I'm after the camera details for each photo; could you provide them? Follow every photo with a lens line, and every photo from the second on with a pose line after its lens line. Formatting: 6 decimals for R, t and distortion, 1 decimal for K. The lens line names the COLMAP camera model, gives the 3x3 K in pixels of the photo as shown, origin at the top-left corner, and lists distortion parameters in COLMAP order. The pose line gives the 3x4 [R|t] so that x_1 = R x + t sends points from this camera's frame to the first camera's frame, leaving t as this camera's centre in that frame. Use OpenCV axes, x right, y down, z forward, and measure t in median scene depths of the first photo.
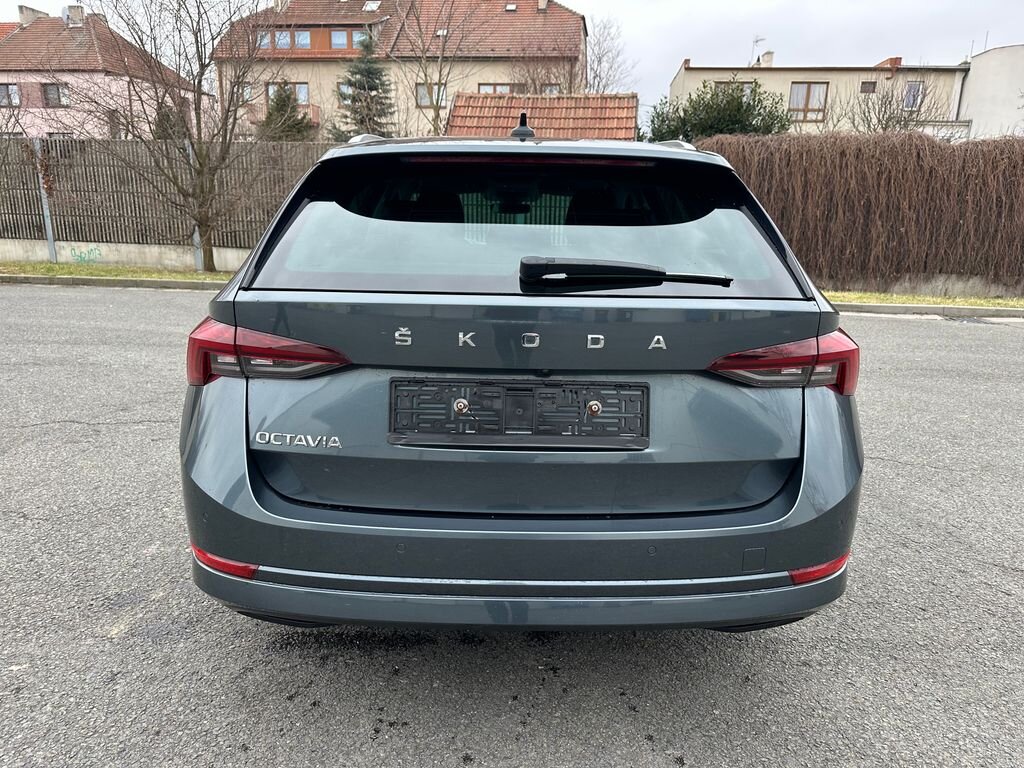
lens RADIAL K [[724.5, 0, 504.0], [0, 724.5, 386.9], [0, 0, 1]] dist [0.021830, -0.023250]
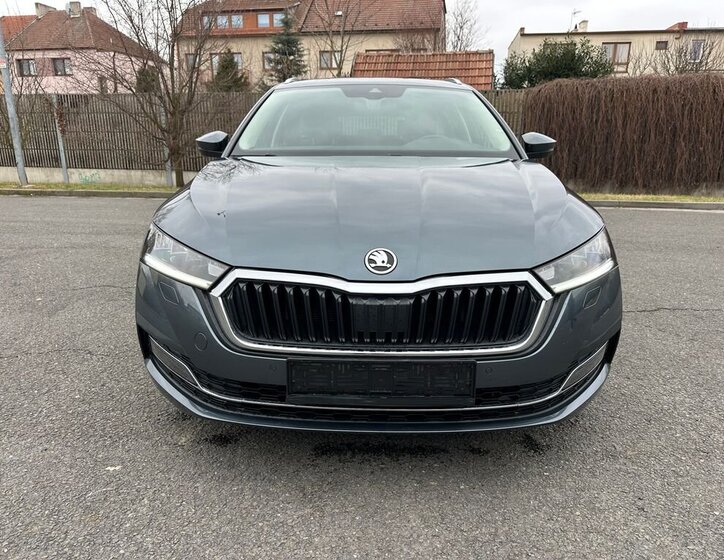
lens RADIAL K [[528.7, 0, 355.4], [0, 528.7, 282.6], [0, 0, 1]] dist [0.019015, -0.023398]
pose [[0.998934, -0.005033, -0.045876, -0.033717], [0.005605, 0.999908, 0.012339, 0.010145], [0.045809, -0.012583, 0.998871, 0.020856]]
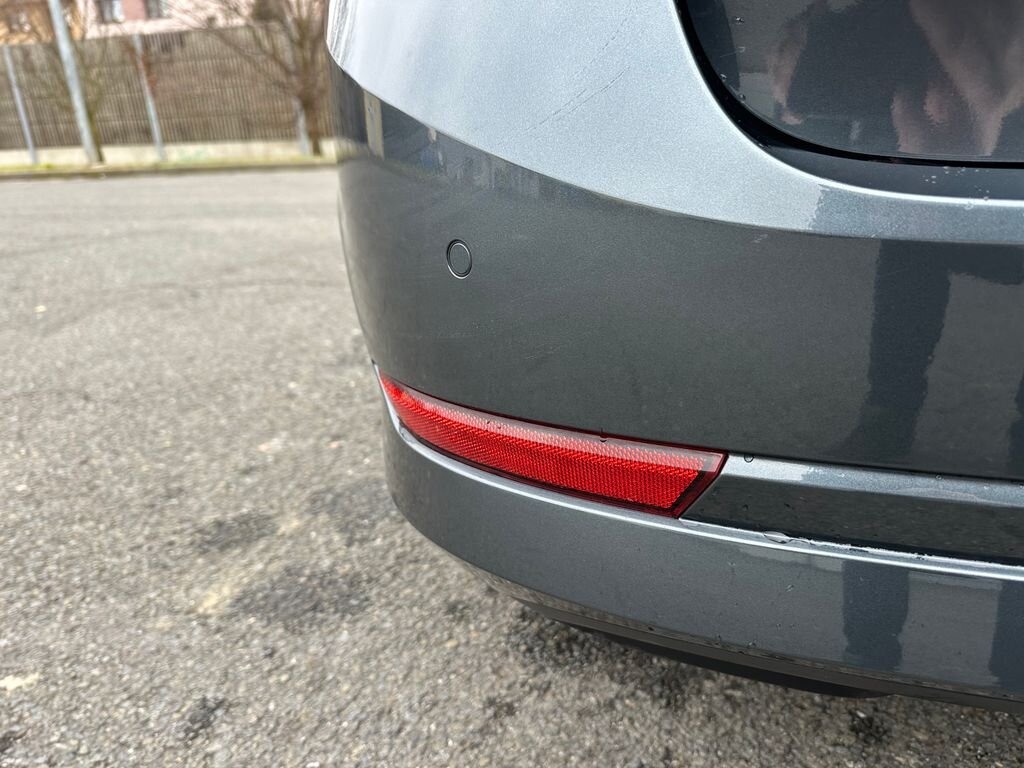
lens RADIAL K [[724.5, 0, 509.3], [0, 724.5, 413.6], [0, 0, 1]] dist [0.021830, -0.023250]
pose [[0.989798, -0.011166, -0.142037, -0.043805], [0.033339, 0.987398, 0.154703, 0.023458], [0.138520, -0.157860, 0.977698, 0.094029]]
